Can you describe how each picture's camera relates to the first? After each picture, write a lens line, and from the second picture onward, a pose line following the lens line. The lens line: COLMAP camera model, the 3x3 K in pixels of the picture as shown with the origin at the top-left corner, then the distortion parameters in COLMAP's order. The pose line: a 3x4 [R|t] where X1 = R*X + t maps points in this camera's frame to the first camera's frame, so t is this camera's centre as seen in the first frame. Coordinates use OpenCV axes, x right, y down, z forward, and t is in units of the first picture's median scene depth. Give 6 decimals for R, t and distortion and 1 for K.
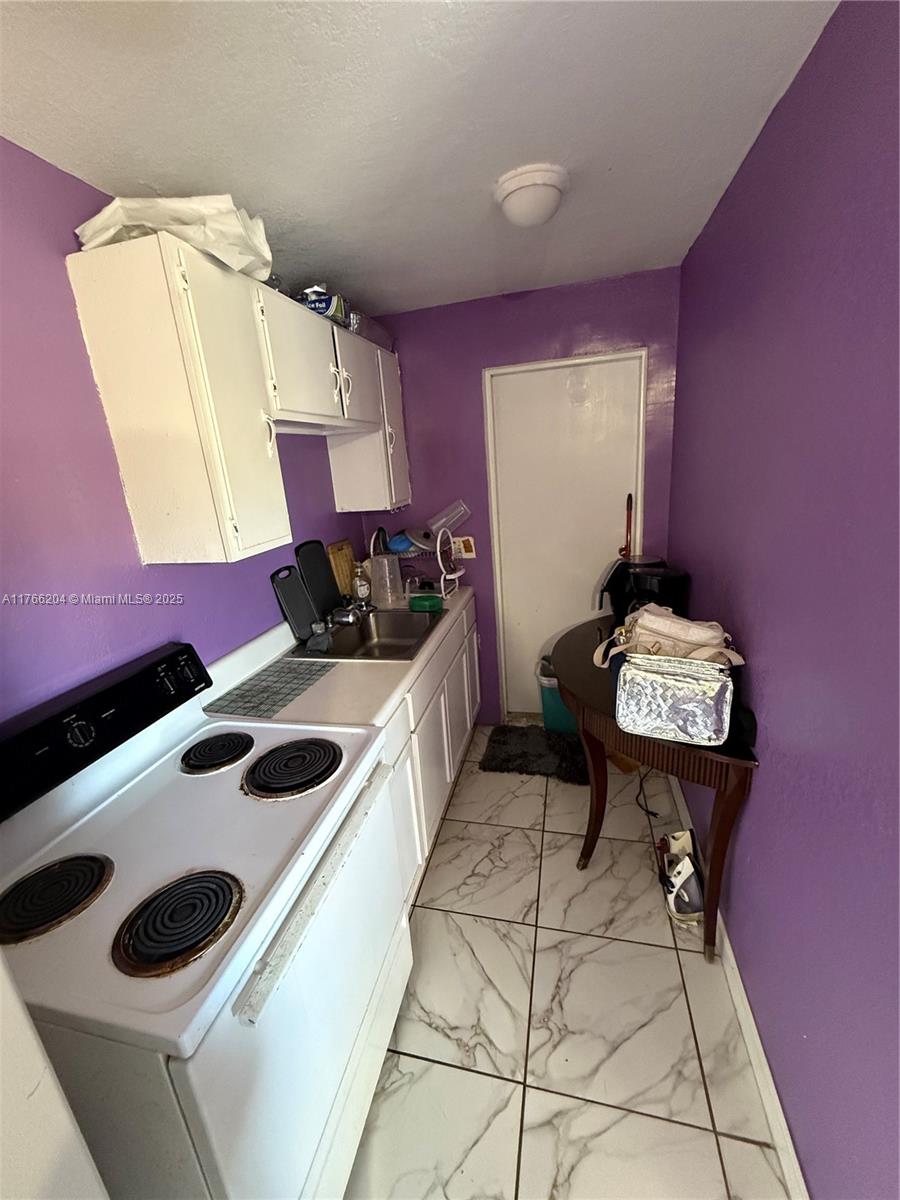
lens RADIAL K [[478.3, 0, 447.4], [0, 478.3, 597.1], [0, 0, 1]] dist [0.000656, -0.000147]
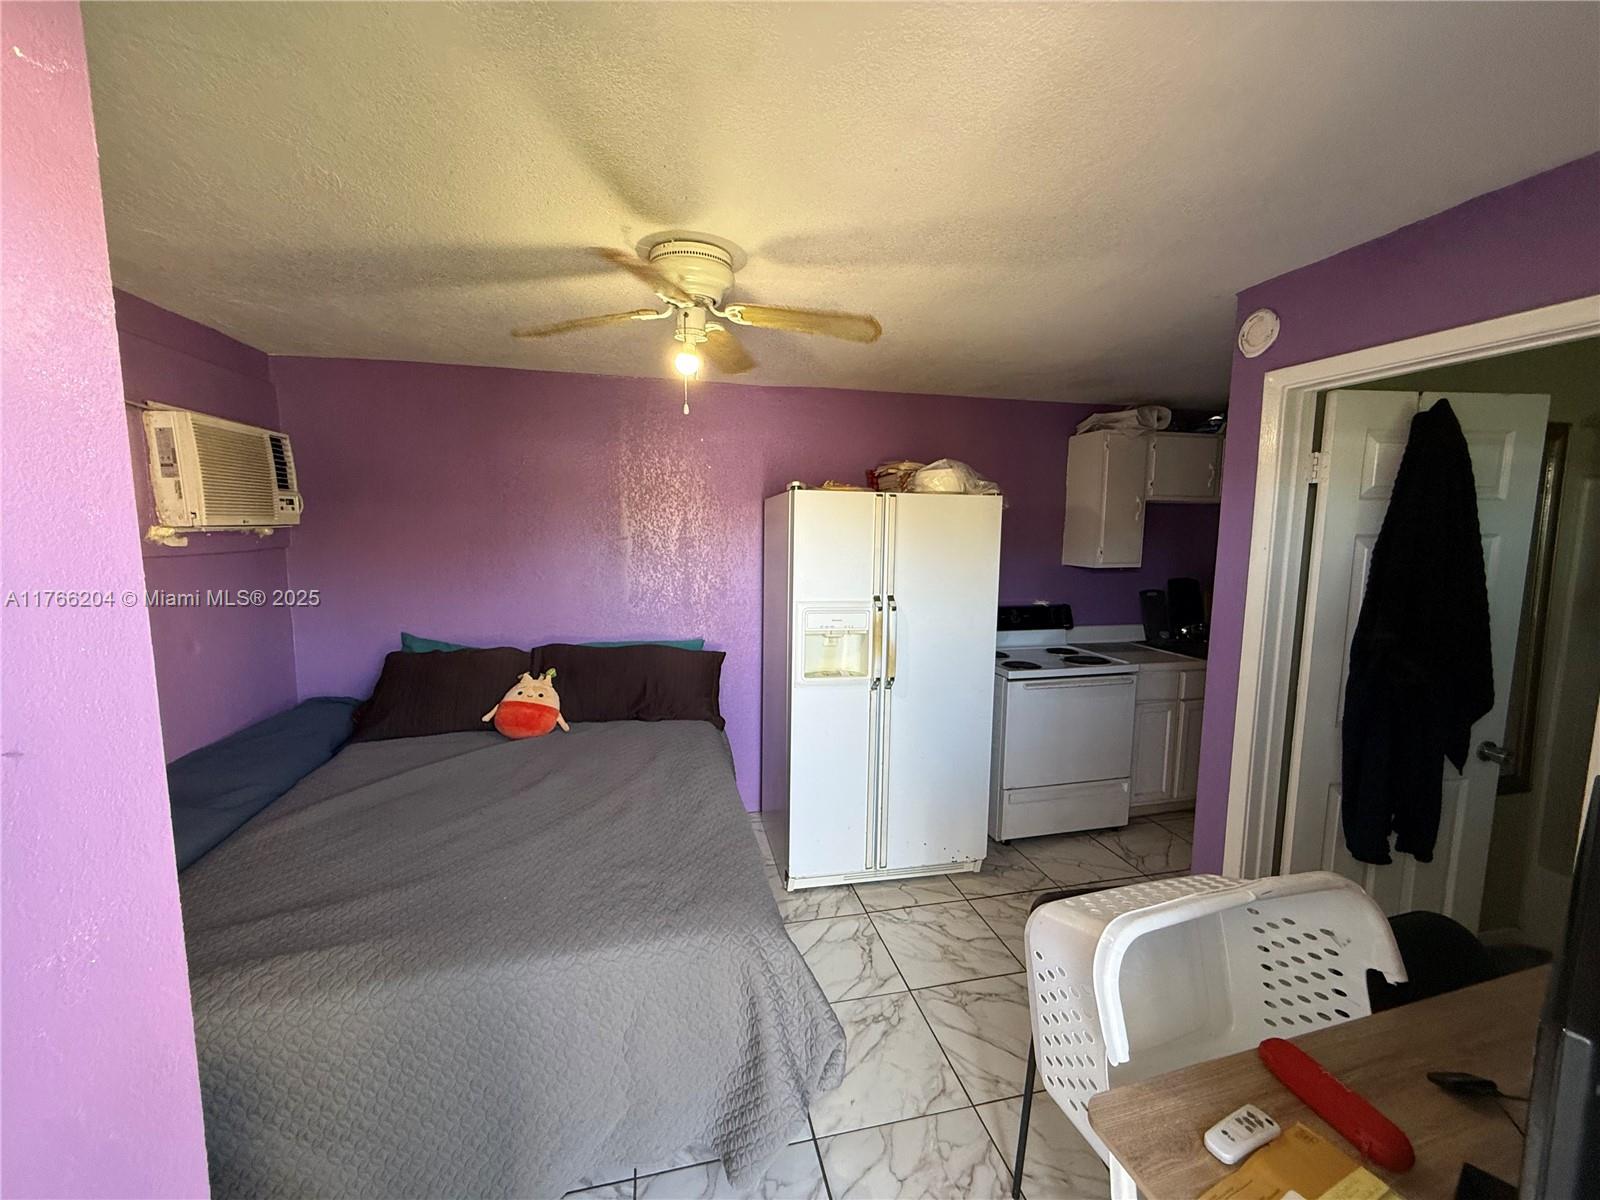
lens RADIAL K [[637.8, 0, 798.5], [0, 637.8, 601.5], [0, 0, 1]] dist [0.000656, -0.000147]
pose [[0.451594, 0.180249, -0.873827, 0.912804], [-0.284679, 0.957300, 0.050345, 0.189893], [0.845589, 0.226024, 0.483624, -0.903940]]
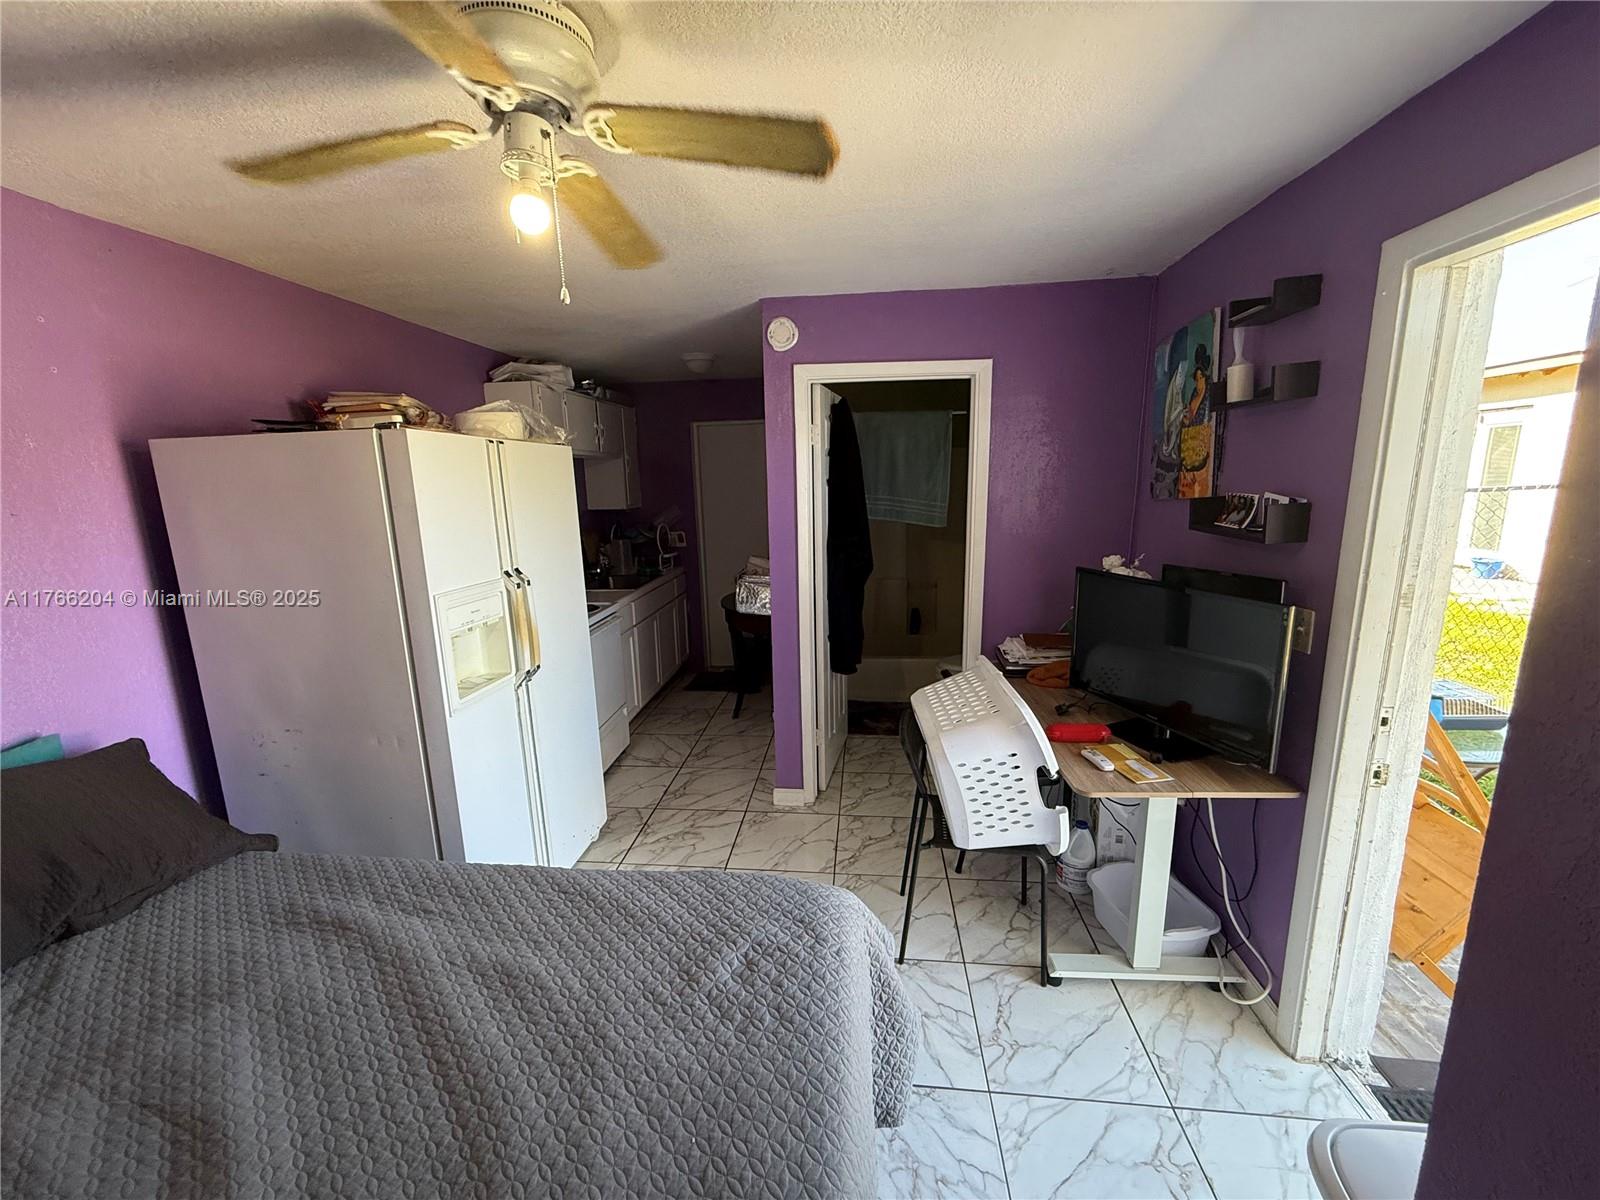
lens RADIAL K [[637.8, 0, 799.4], [0, 637.8, 600.7], [0, 0, 1]] dist [0.000656, -0.000147]
pose [[0.988745, 0.025019, 0.147506, 0.154921], [-0.011172, 0.995513, -0.093961, 0.340793], [-0.149195, 0.091255, 0.984588, -1.223853]]
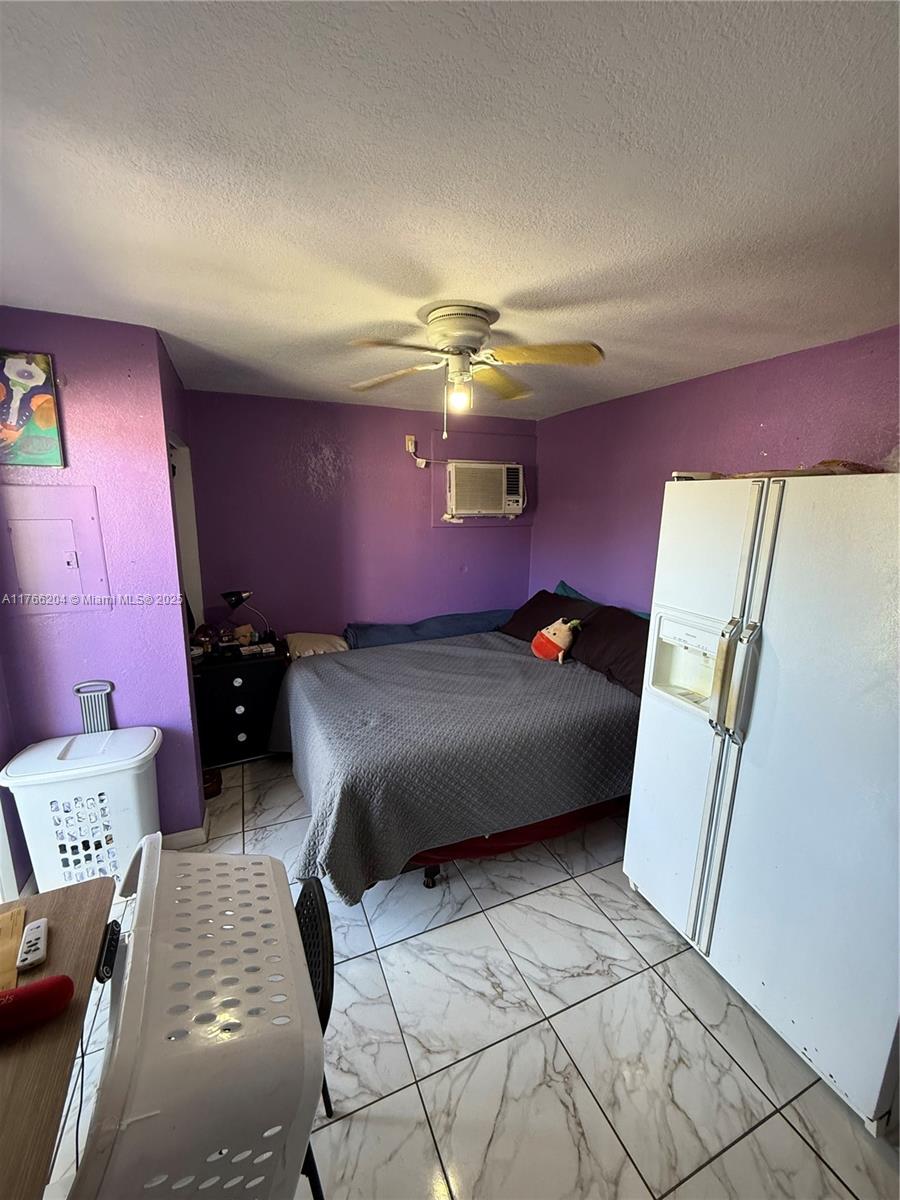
lens RADIAL K [[478.3, 0, 448.7], [0, 478.3, 599.2], [0, 0, 1]] dist [0.000656, -0.000147]
pose [[-0.793498, 0.183106, -0.580374, 0.609683], [-0.119225, 0.888410, 0.443297, -0.108970], [0.596781, 0.420950, -0.683121, 0.109737]]
